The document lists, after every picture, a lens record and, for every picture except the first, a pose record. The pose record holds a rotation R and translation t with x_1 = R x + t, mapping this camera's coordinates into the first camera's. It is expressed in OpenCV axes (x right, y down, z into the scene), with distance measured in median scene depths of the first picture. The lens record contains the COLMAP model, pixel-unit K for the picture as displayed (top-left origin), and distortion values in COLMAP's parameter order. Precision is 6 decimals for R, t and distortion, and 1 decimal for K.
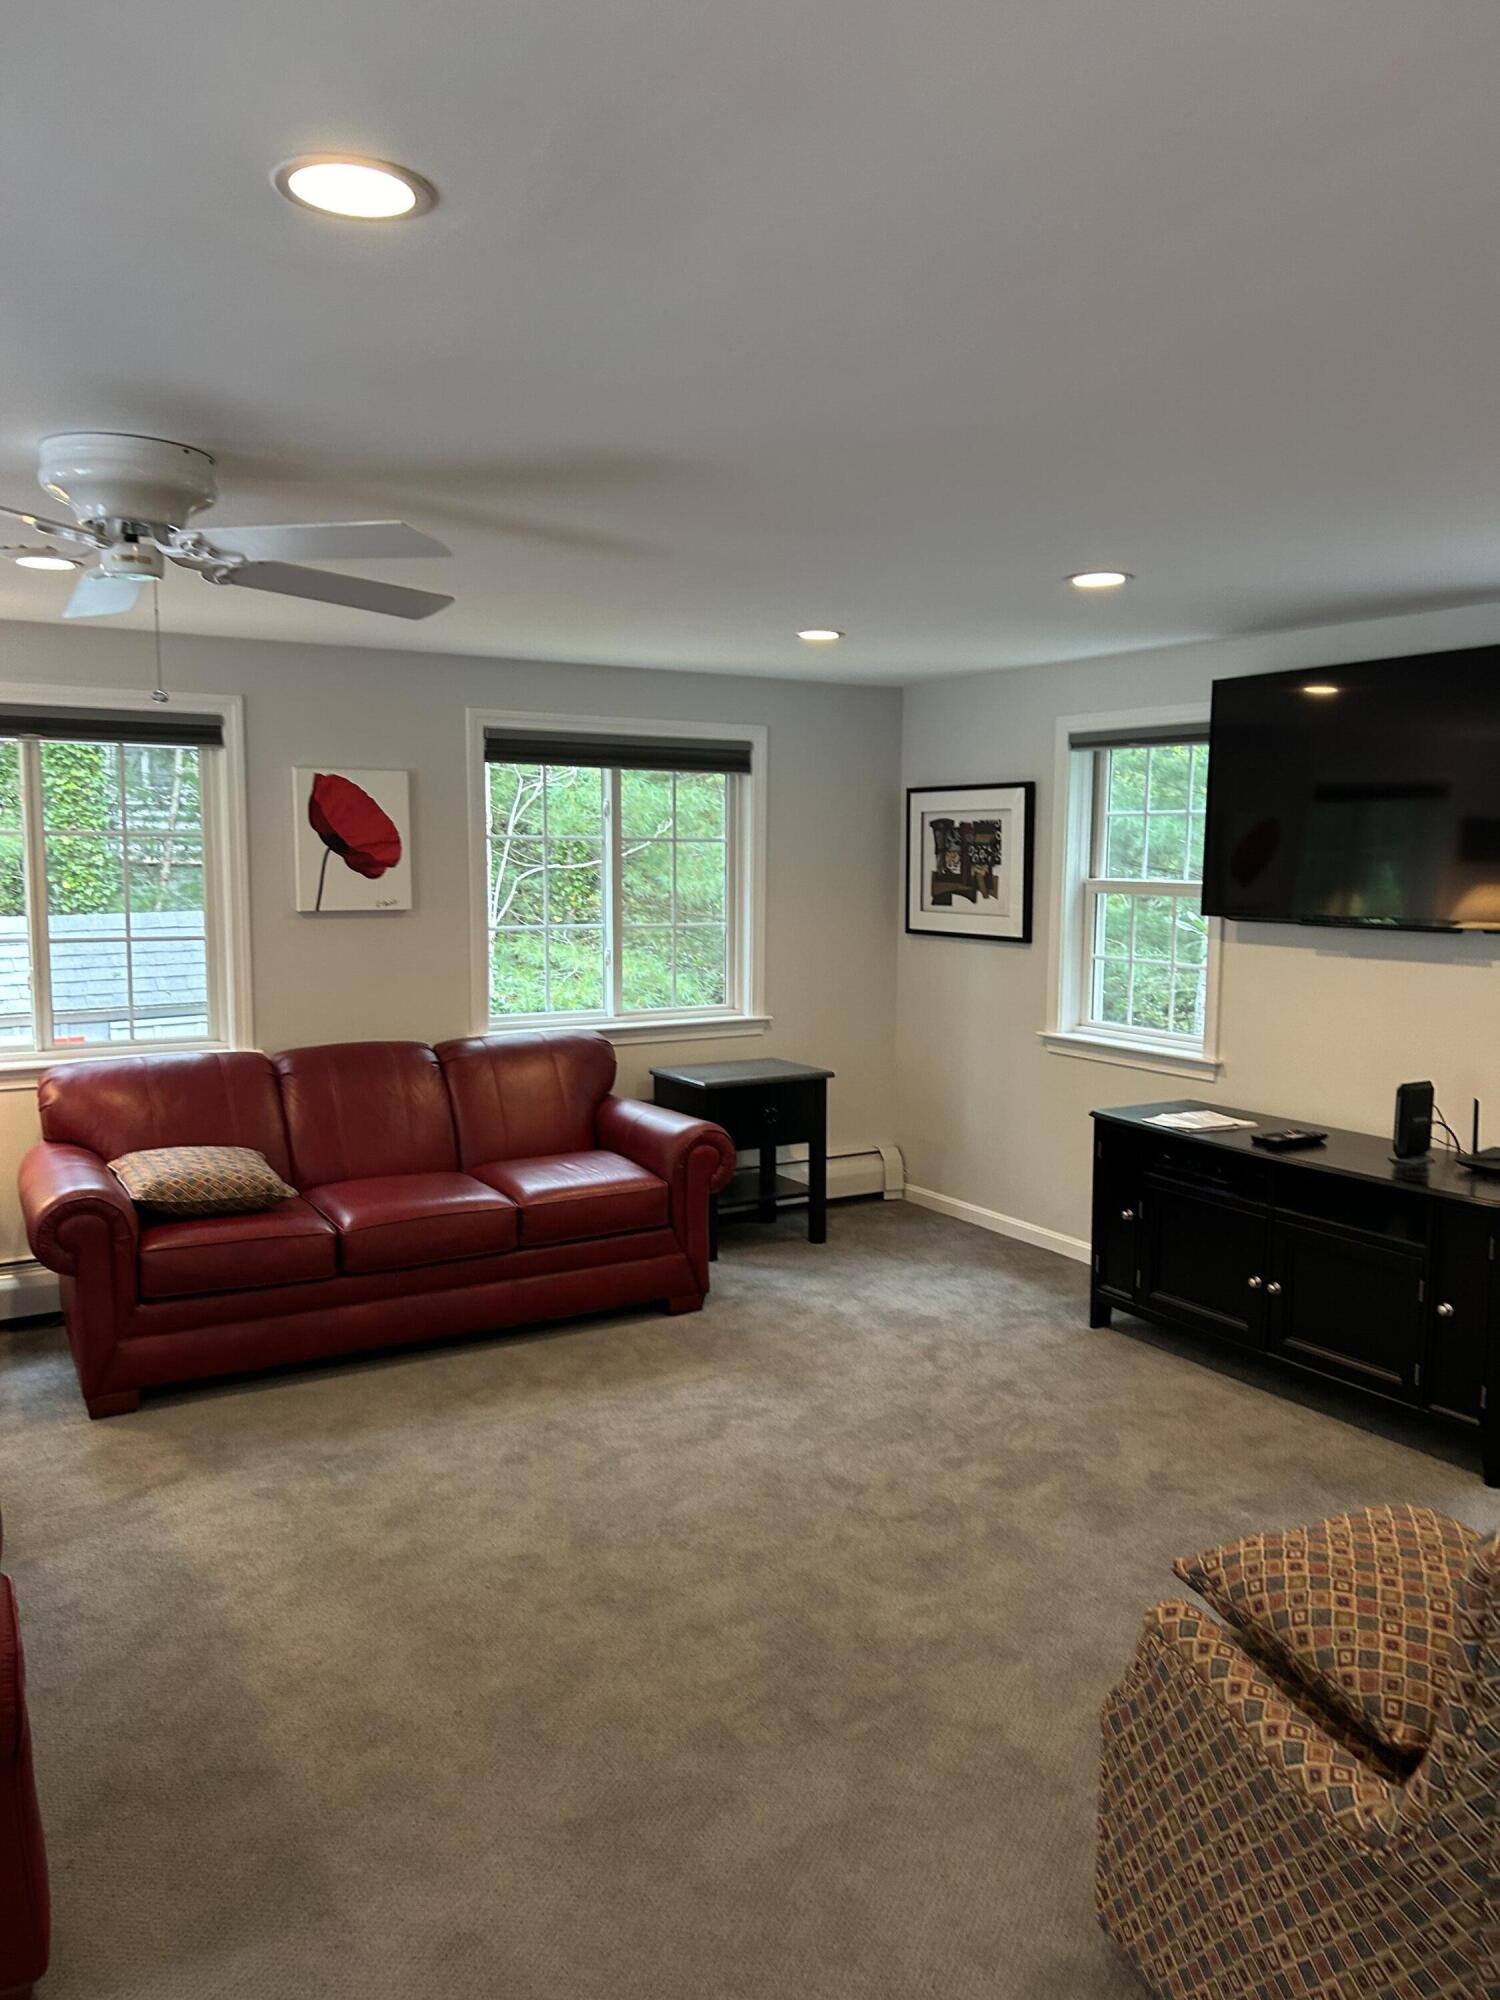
lens RADIAL K [[1503.9, 0, 754.4], [0, 1503.9, 1003.2], [0, 0, 1]] dist [0.031049, -0.034813]
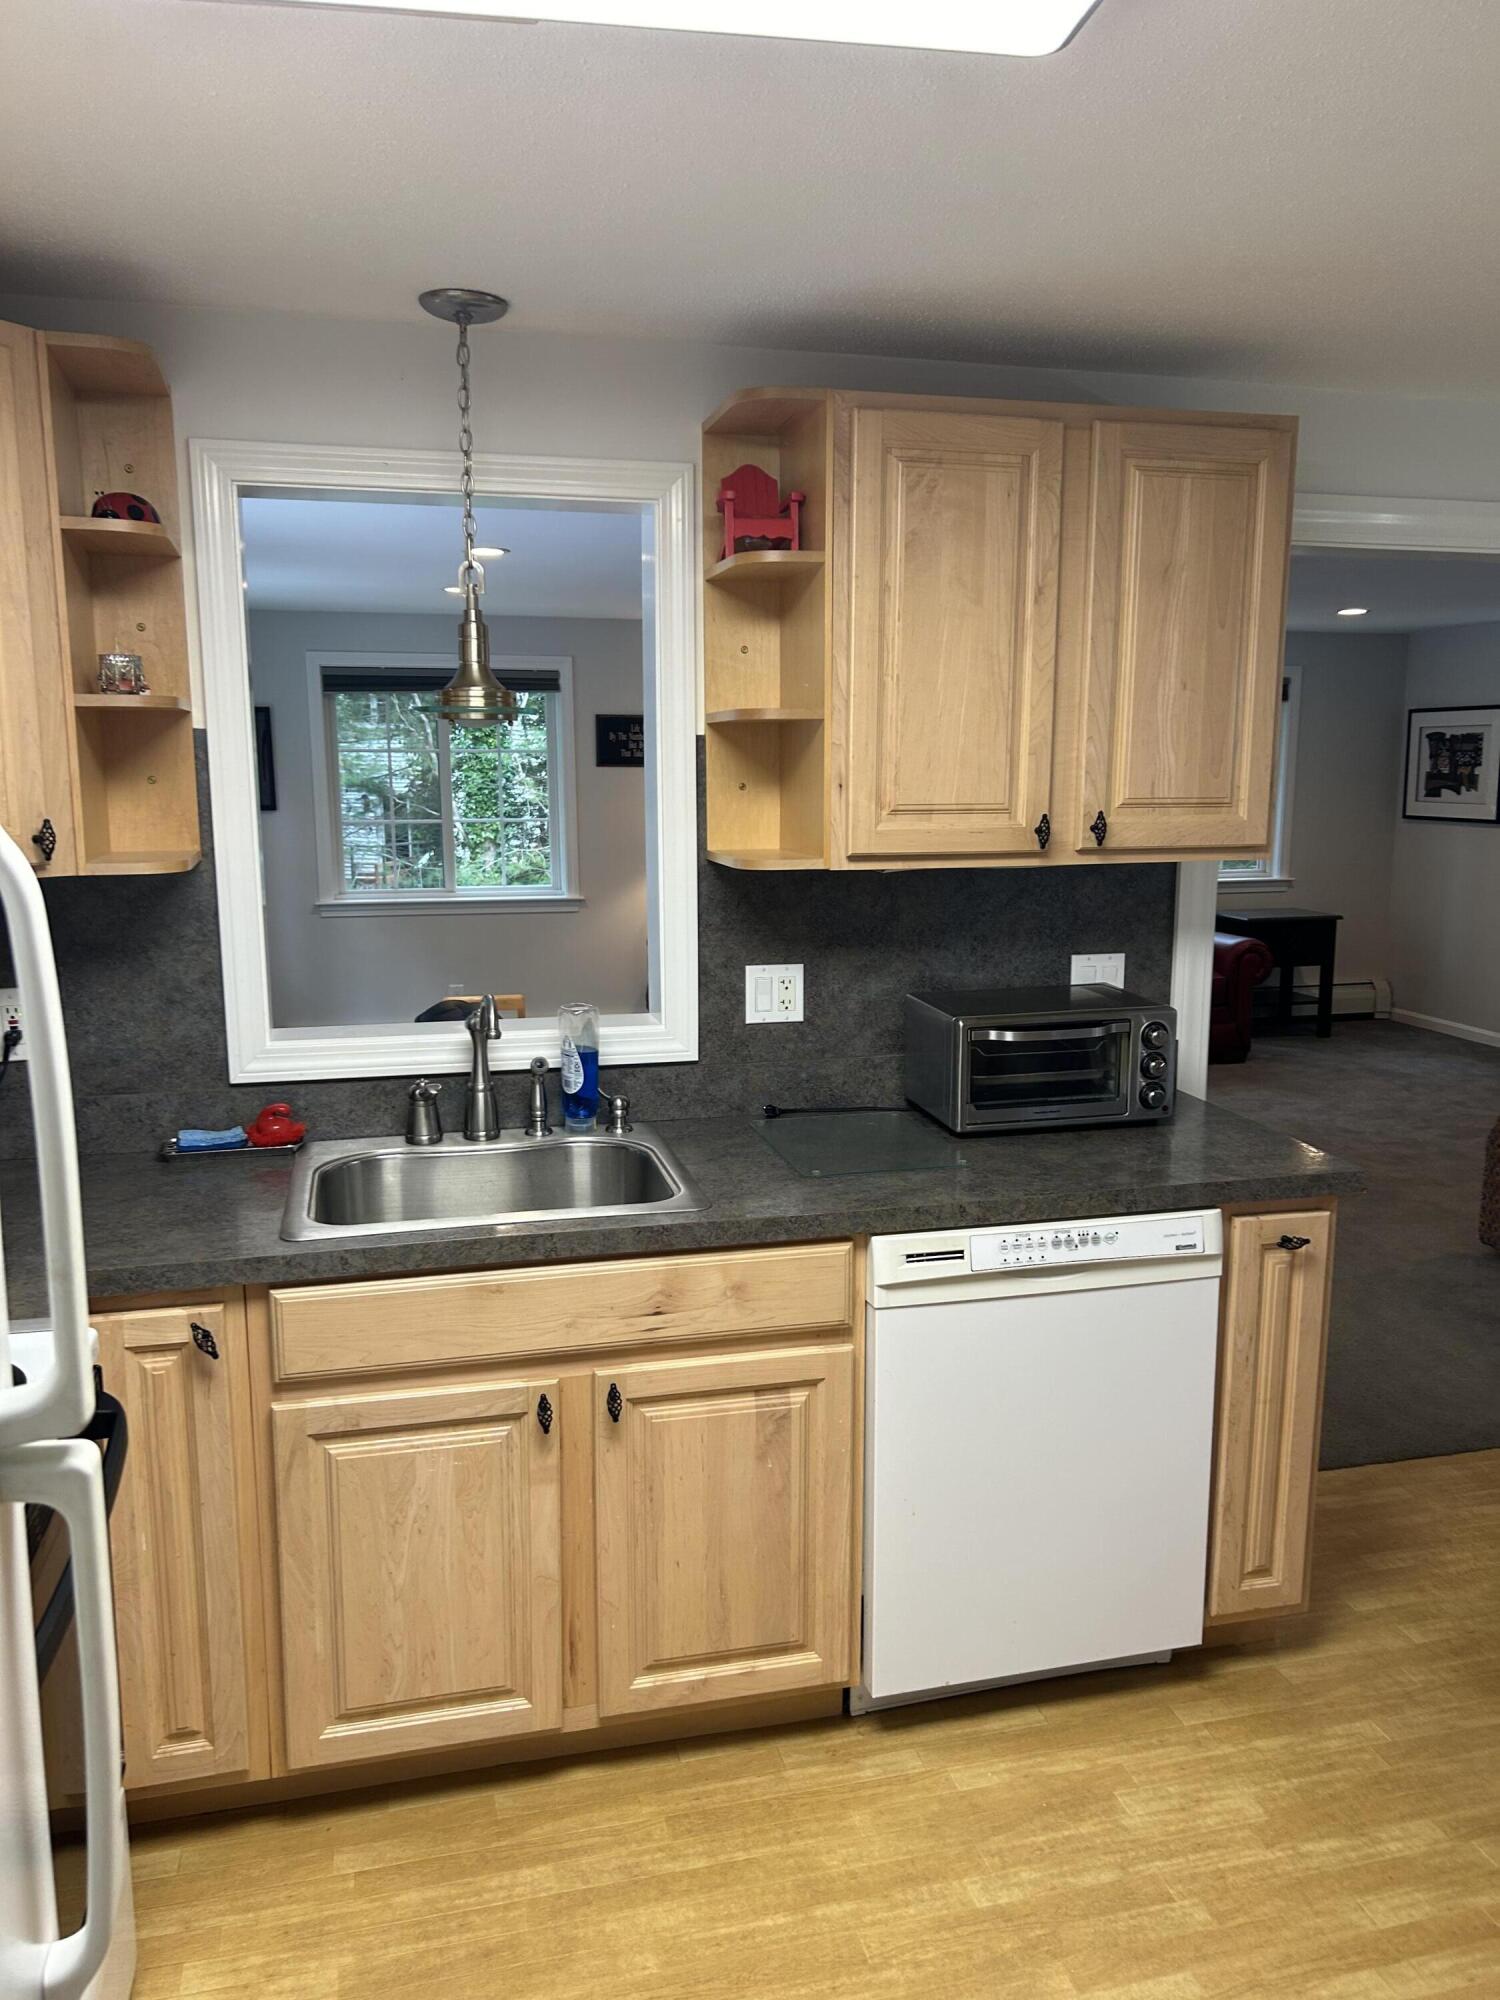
lens RADIAL K [[1503.9, 0, 756.9], [0, 1503.9, 1012.9], [0, 0, 1]] dist [0.031049, -0.034813]
pose [[0.955861, 0.041586, -0.290861, -0.066614], [-0.024084, 0.997691, 0.063498, 0.071729], [0.292830, -0.053690, 0.954656, -0.610980]]
